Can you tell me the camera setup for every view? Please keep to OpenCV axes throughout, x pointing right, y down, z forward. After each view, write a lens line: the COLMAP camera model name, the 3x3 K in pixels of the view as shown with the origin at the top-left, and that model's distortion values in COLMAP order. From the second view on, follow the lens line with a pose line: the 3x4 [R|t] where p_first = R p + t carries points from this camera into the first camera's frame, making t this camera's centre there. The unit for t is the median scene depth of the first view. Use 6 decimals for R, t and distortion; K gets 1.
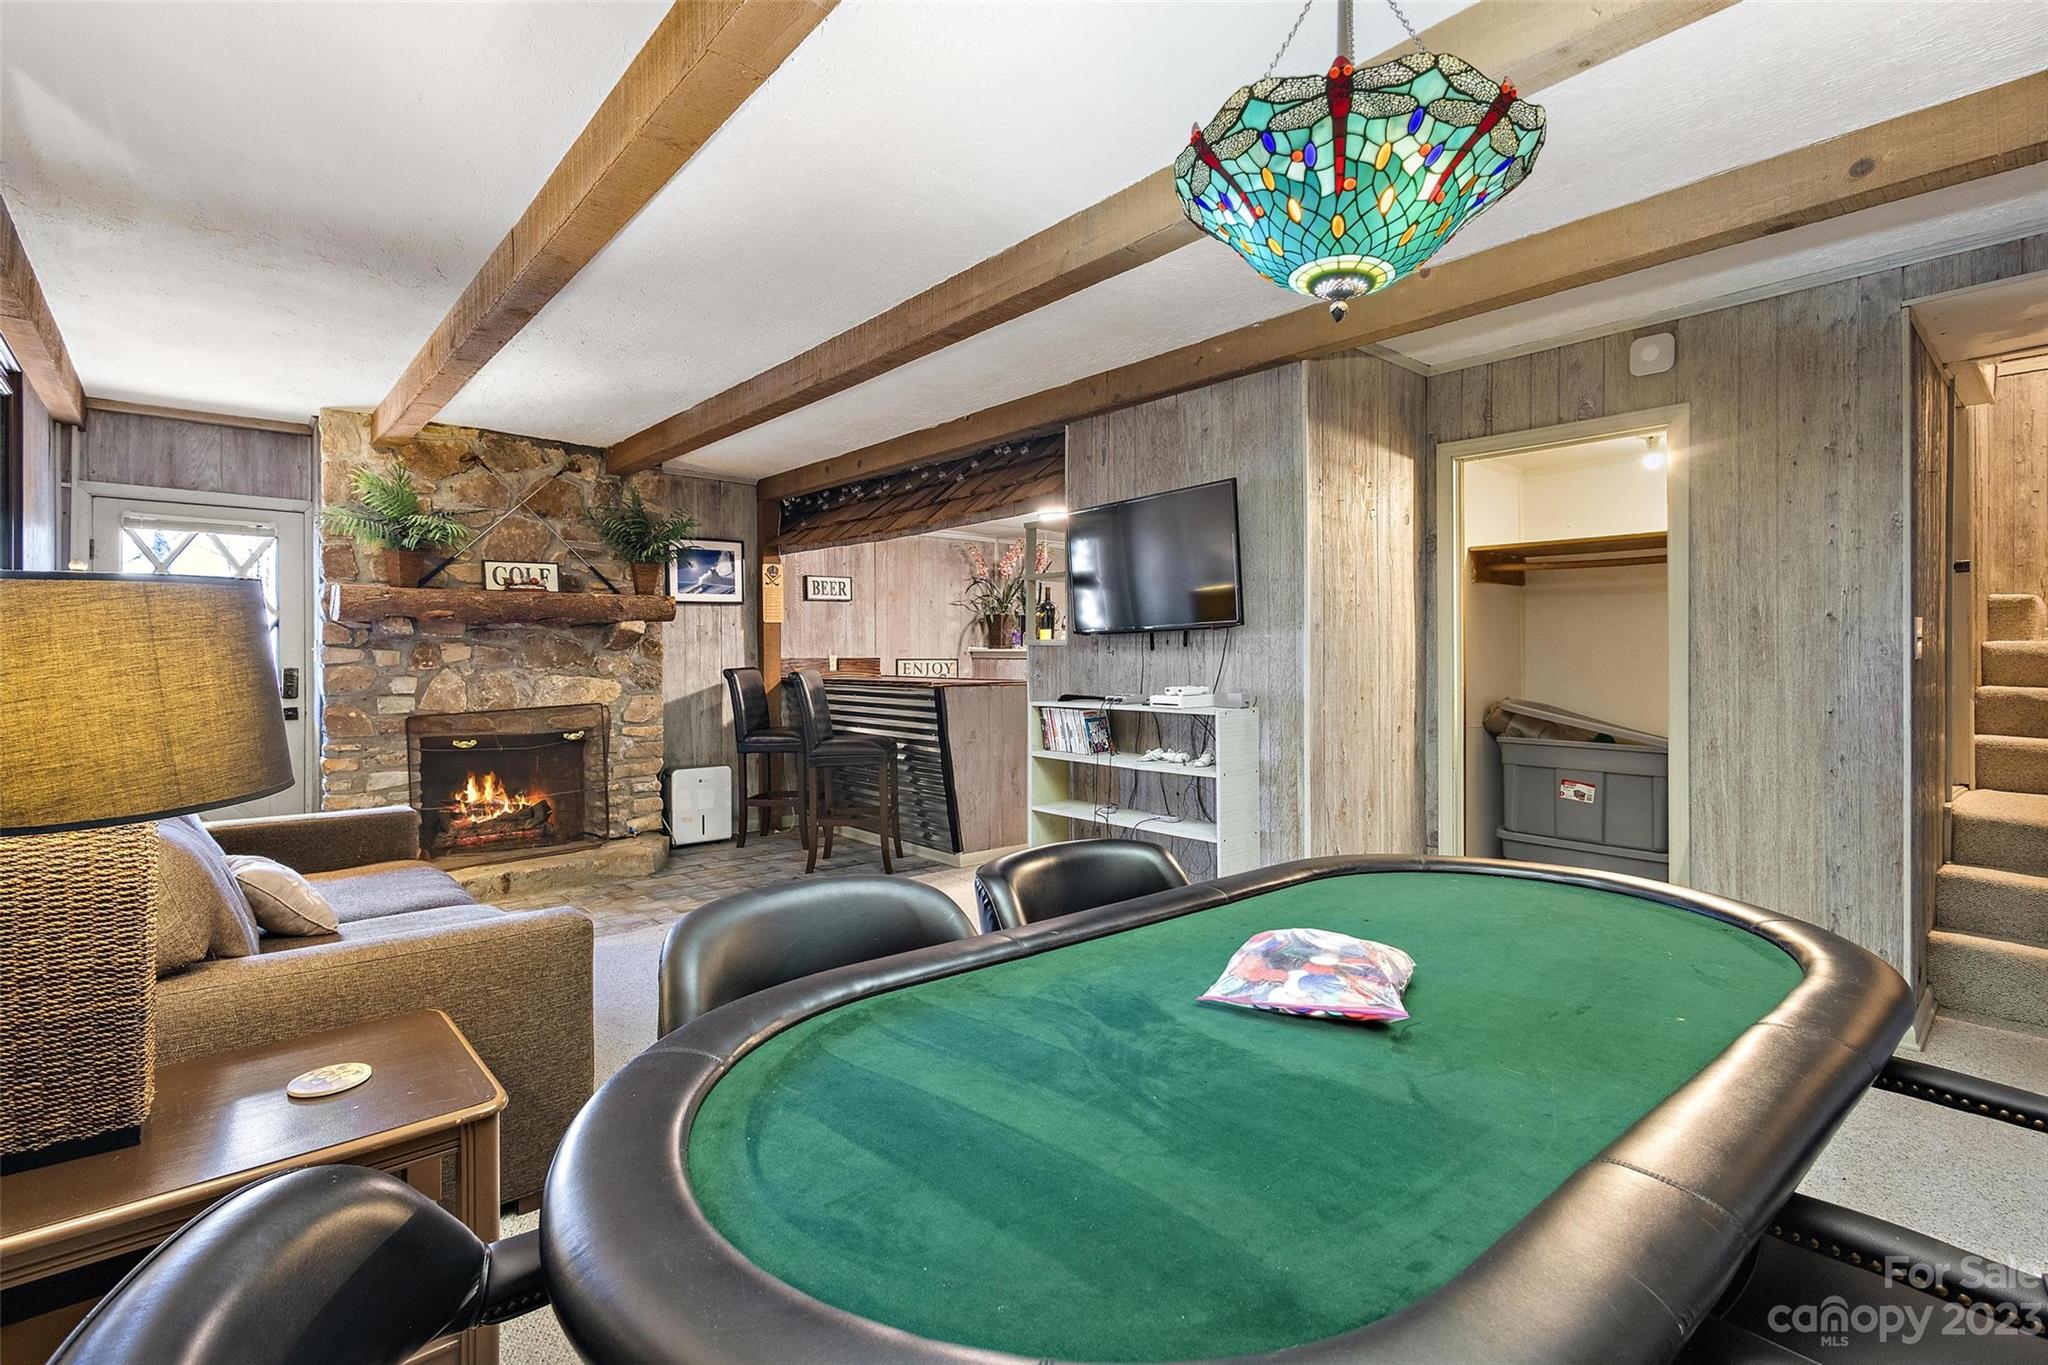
lens RADIAL K [[950.7, 0, 1029.3], [0, 950.7, 662.5], [0, 0, 1]] dist [0.013748, -0.000456]
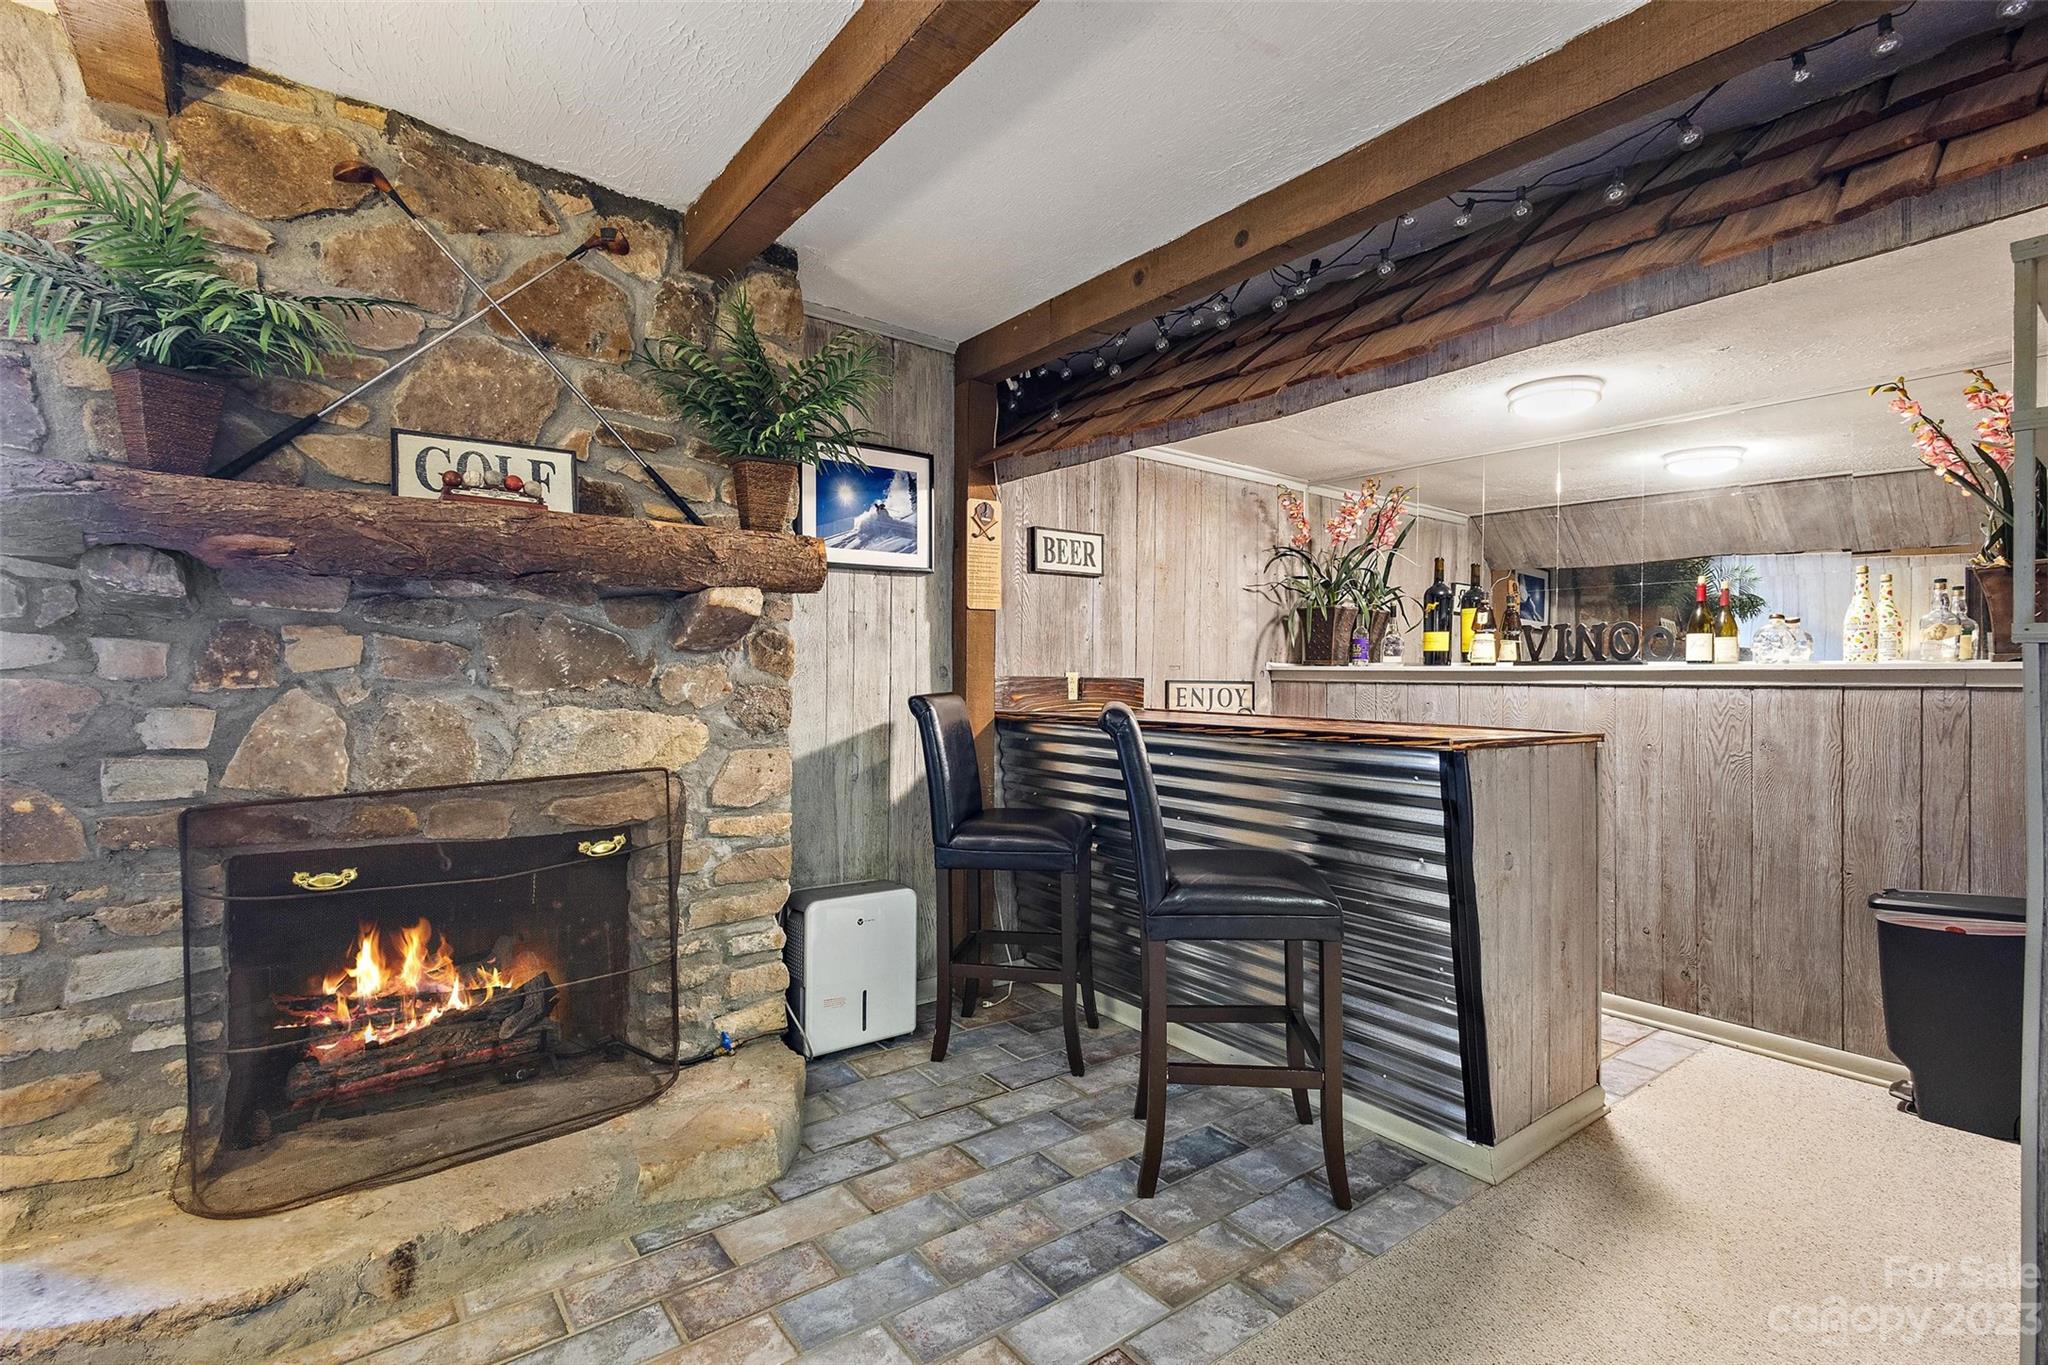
lens RADIAL K [[945.6, 0, 1028.4], [0, 945.6, 685.5], [0, 0, 1]] dist [0.012735, -0.000450]
pose [[0.997546, 0.015067, -0.068373, -0.245081], [-0.015069, 0.999886, 0.000485, 0.000444], [0.068373, 0.000546, 0.997660, 0.558410]]
